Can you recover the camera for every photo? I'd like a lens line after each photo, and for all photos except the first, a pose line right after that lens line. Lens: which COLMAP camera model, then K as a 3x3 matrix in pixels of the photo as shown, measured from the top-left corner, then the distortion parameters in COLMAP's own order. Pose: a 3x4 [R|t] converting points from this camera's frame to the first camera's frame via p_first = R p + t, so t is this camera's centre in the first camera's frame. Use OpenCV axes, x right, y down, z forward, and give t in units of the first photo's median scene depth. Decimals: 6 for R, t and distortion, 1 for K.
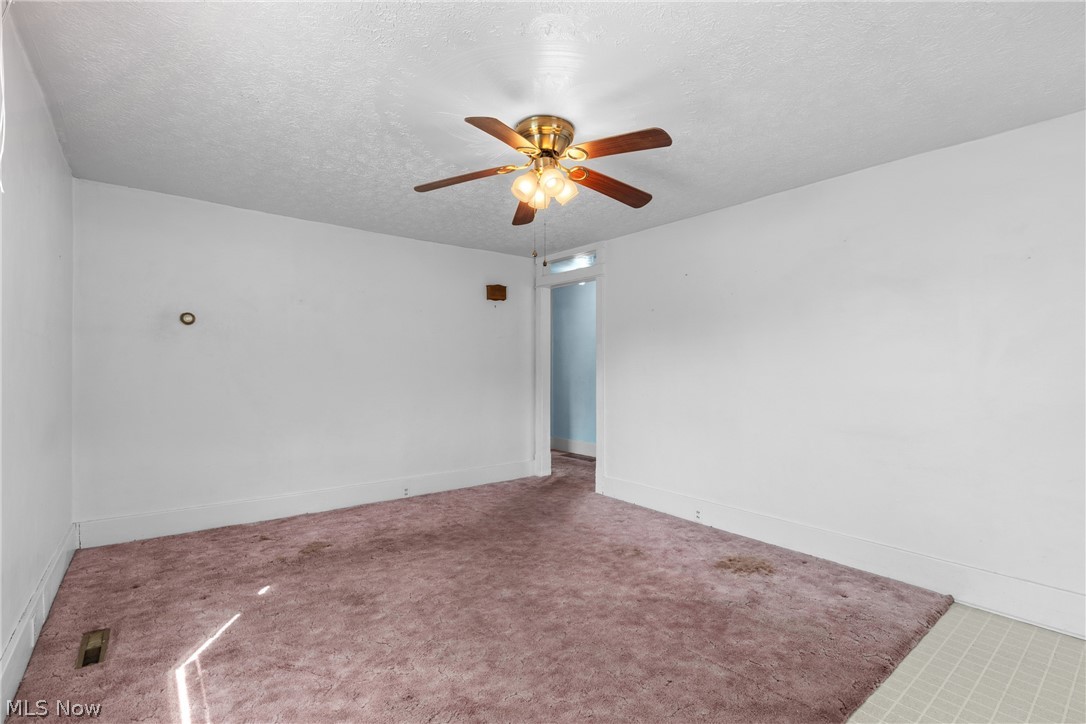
lens RADIAL K [[495.1, 0, 542.2], [0, 495.1, 363.8], [0, 0, 1]] dist [0.006779, -0.000035]
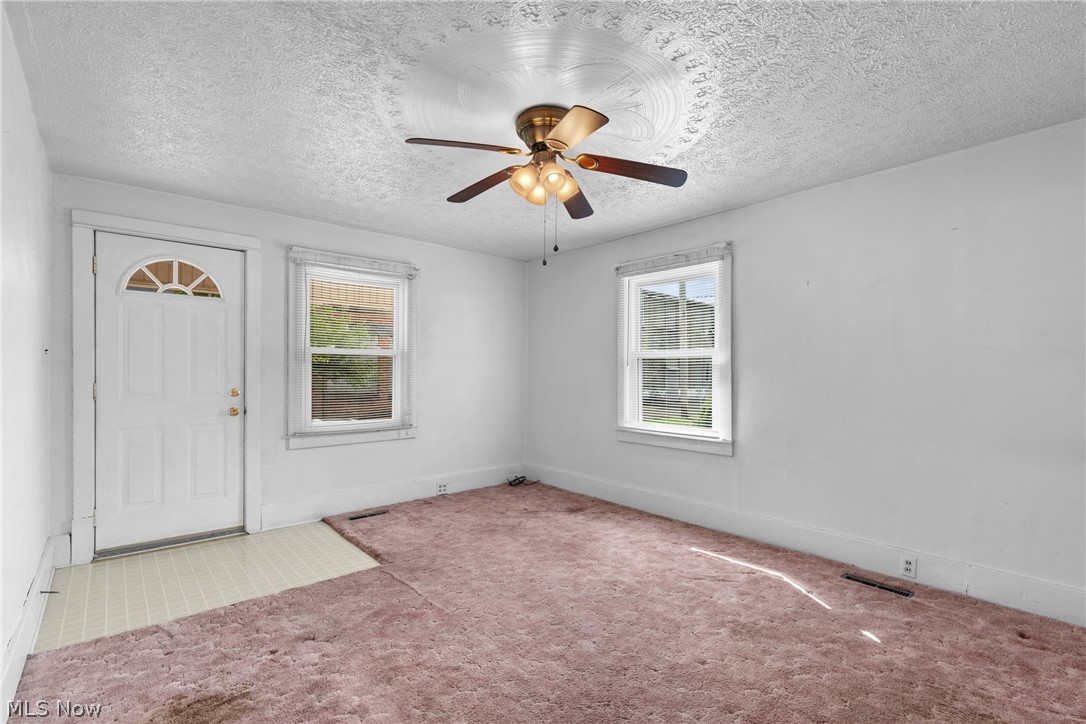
lens RADIAL K [[495.1, 0, 543.5], [0, 495.1, 368.1], [0, 0, 1]] dist [0.006779, -0.000035]
pose [[-0.999152, -0.009567, -0.040038, 0.044712], [-0.009010, 0.999861, -0.014061, 0.013201], [0.040167, -0.013688, -0.999099, 2.059958]]
